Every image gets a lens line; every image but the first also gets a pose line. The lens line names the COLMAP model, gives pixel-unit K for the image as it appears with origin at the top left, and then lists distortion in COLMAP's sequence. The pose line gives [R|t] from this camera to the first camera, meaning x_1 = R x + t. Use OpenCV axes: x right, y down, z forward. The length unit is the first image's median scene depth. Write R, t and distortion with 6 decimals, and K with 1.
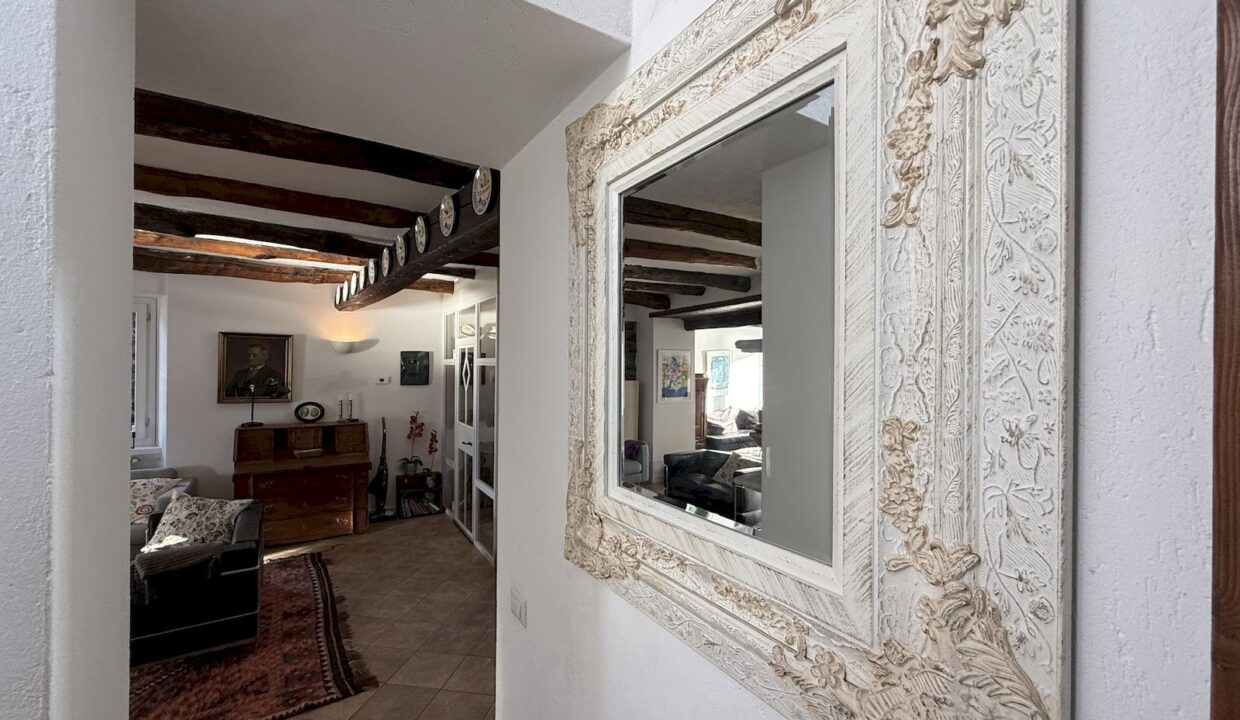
lens RADIAL K [[507.4, 0, 619.7], [0, 507.4, 365.8], [0, 0, 1]] dist [-0.001243, -0.000183]
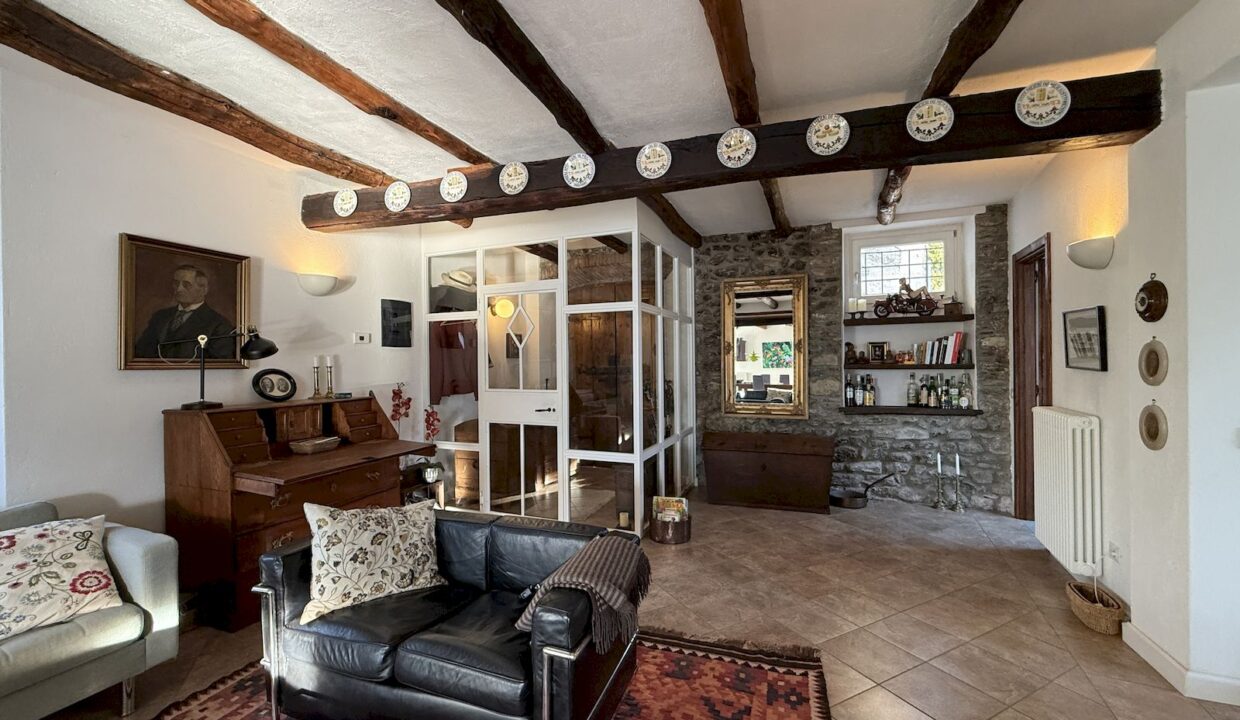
lens RADIAL K [[495.0, 0, 617.7], [0, 495.0, 362.7], [0, 0, 1]] dist [0.000213, 0.000205]
pose [[0.808115, -0.021190, 0.588643, -0.675176], [0.019517, 0.999767, 0.009196, 0.071763], [-0.588701, 0.004057, 0.808341, 0.283907]]
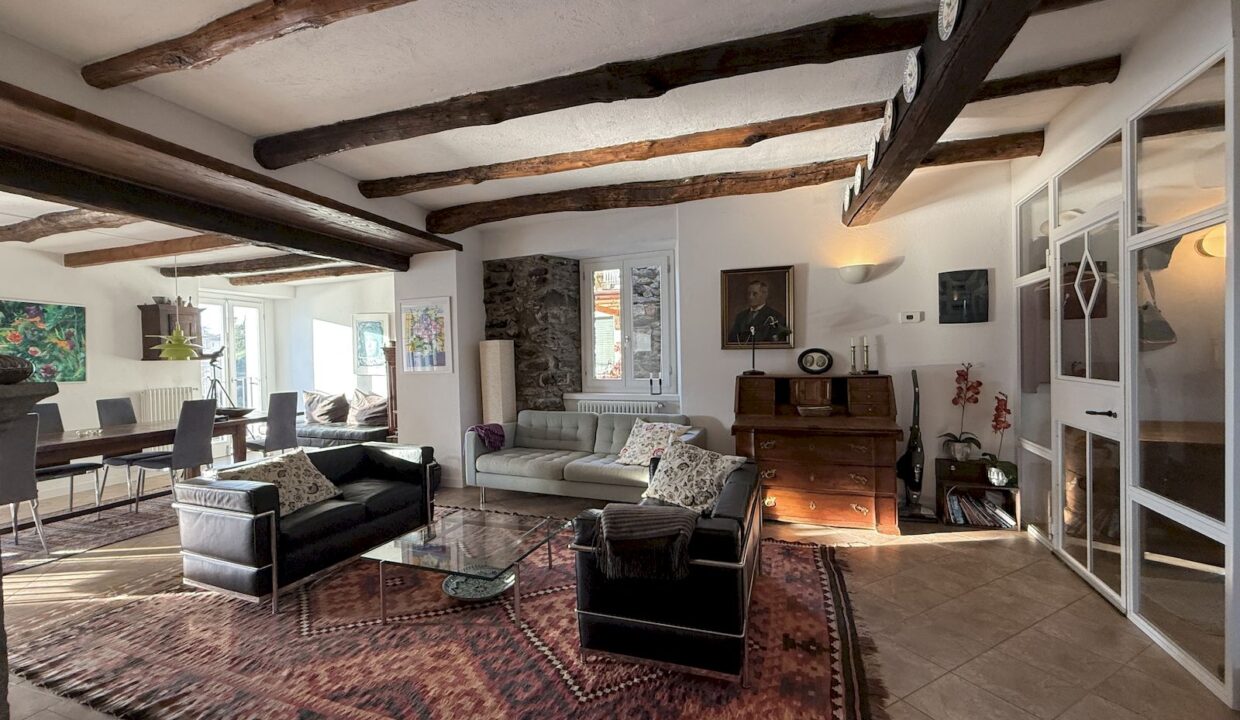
lens RADIAL K [[495.0, 0, 617.7], [0, 495.0, 362.7], [0, 0, 1]] dist [0.000213, 0.000205]
pose [[0.597177, -0.010435, -0.802042, -0.191100], [0.026971, 0.999611, 0.007076, 0.086213], [0.801656, -0.025857, 0.597226, 0.316762]]
